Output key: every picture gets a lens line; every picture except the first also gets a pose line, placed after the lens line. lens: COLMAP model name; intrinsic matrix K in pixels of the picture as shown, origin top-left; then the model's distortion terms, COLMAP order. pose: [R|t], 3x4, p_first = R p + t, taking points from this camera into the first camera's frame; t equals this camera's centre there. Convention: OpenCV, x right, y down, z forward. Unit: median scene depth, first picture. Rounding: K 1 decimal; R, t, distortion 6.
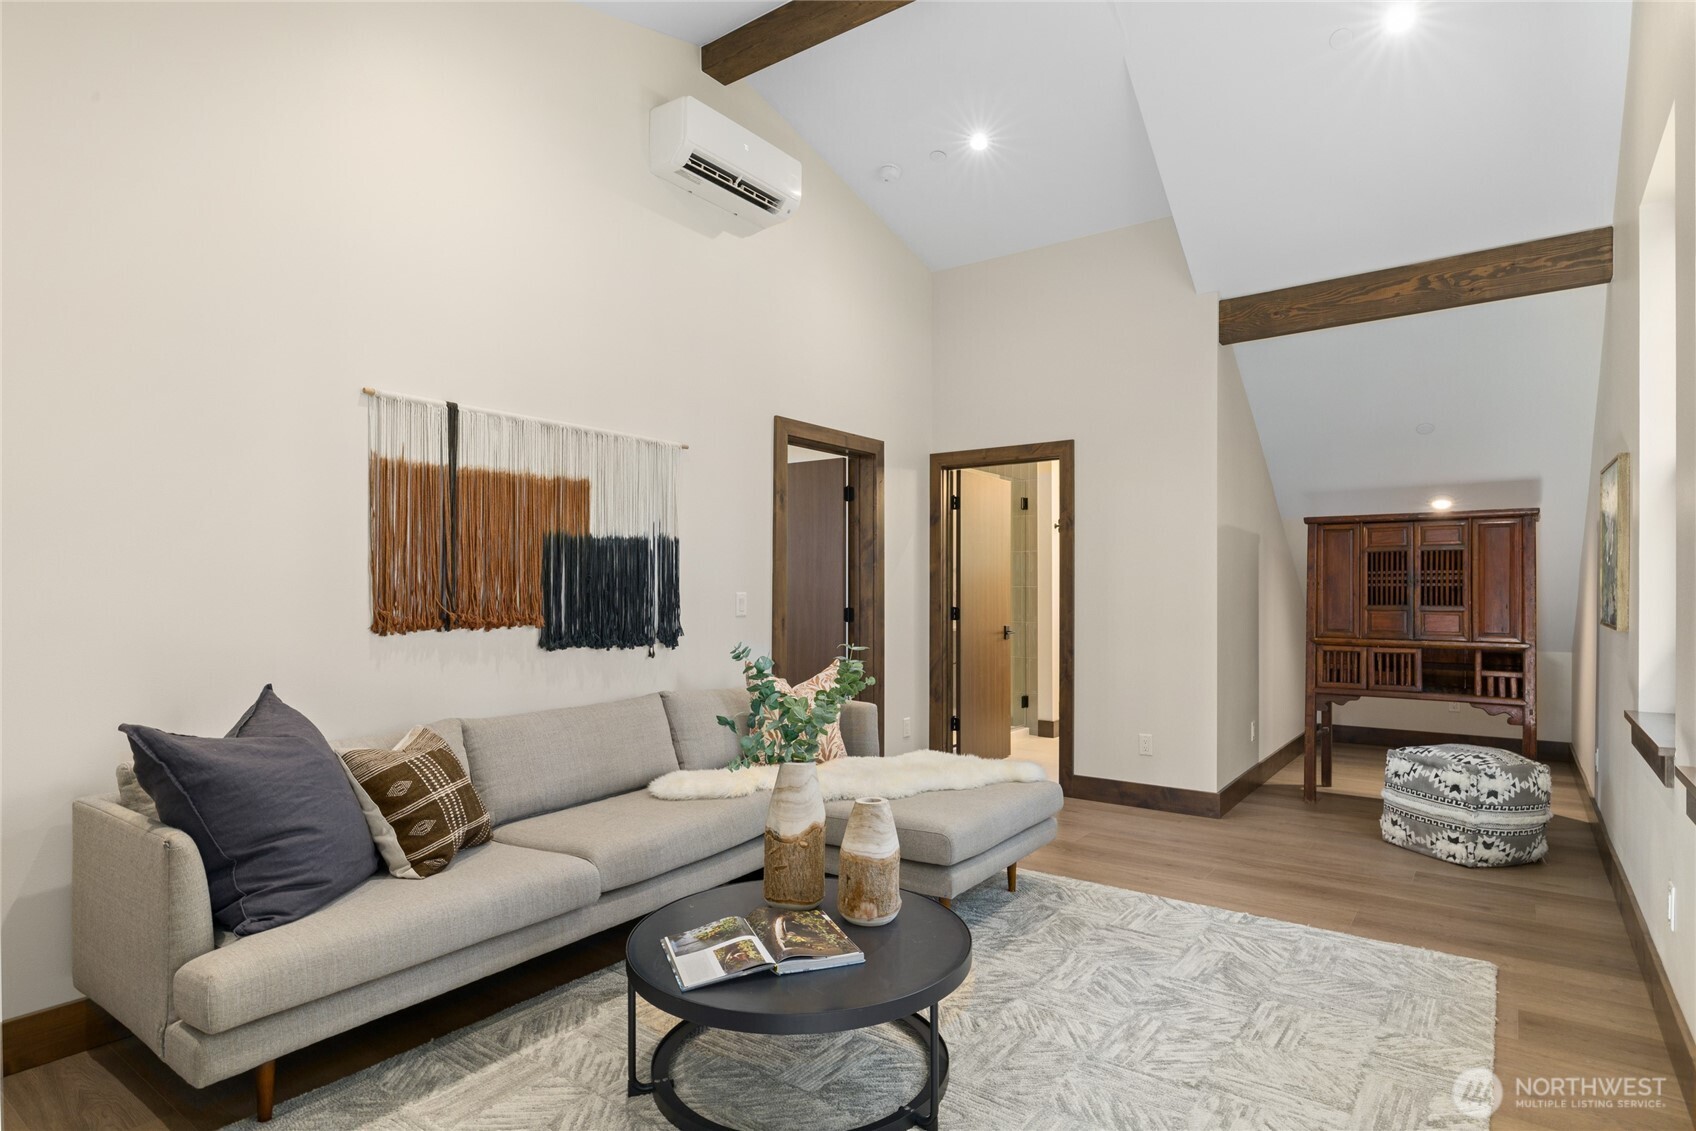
lens RADIAL K [[921.2, 0, 837.2], [0, 921.2, 598.9], [0, 0, 1]] dist [-0.001891, 0.000622]
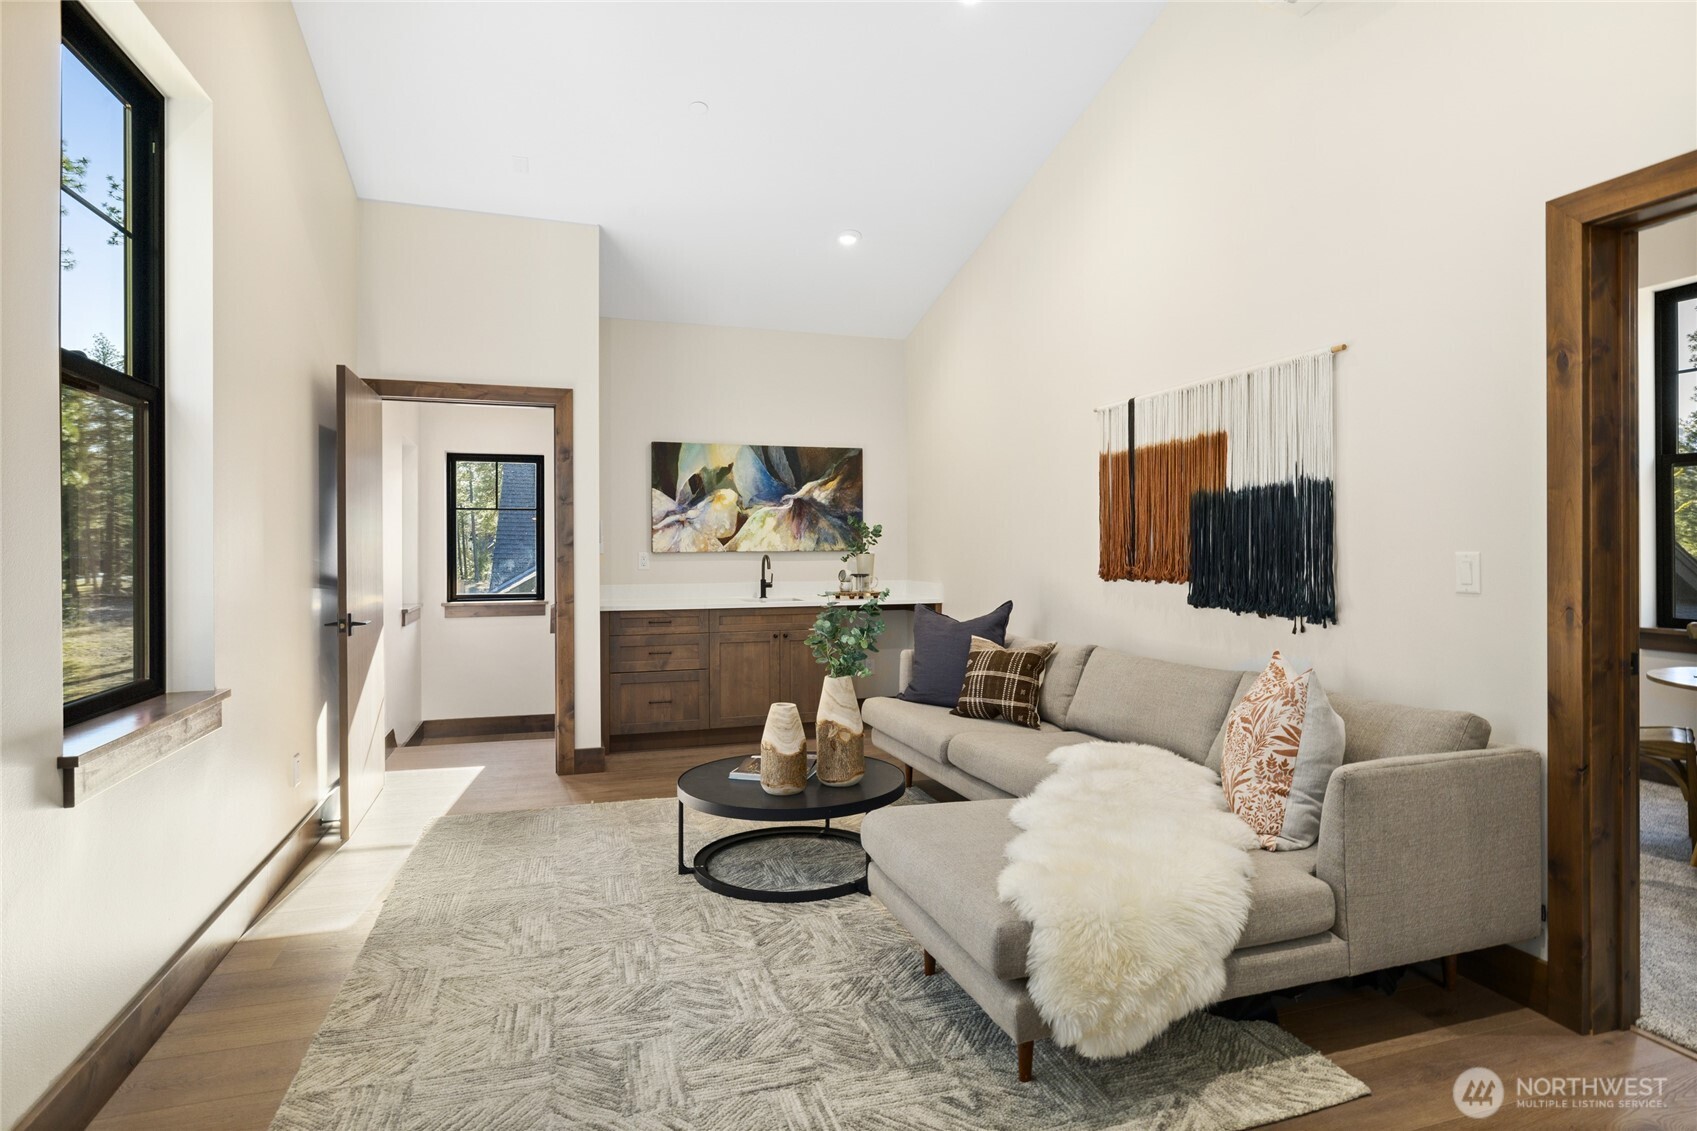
lens RADIAL K [[921.8, 0, 855.3], [0, 921.8, 550.1], [0, 0, 1]] dist [-0.001891, 0.000622]
pose [[-0.588616, -0.000396, -0.808412, 0.834846], [-0.008959, 0.999942, 0.006034, -0.011519], [0.808363, 0.010794, -0.588586, 1.470313]]
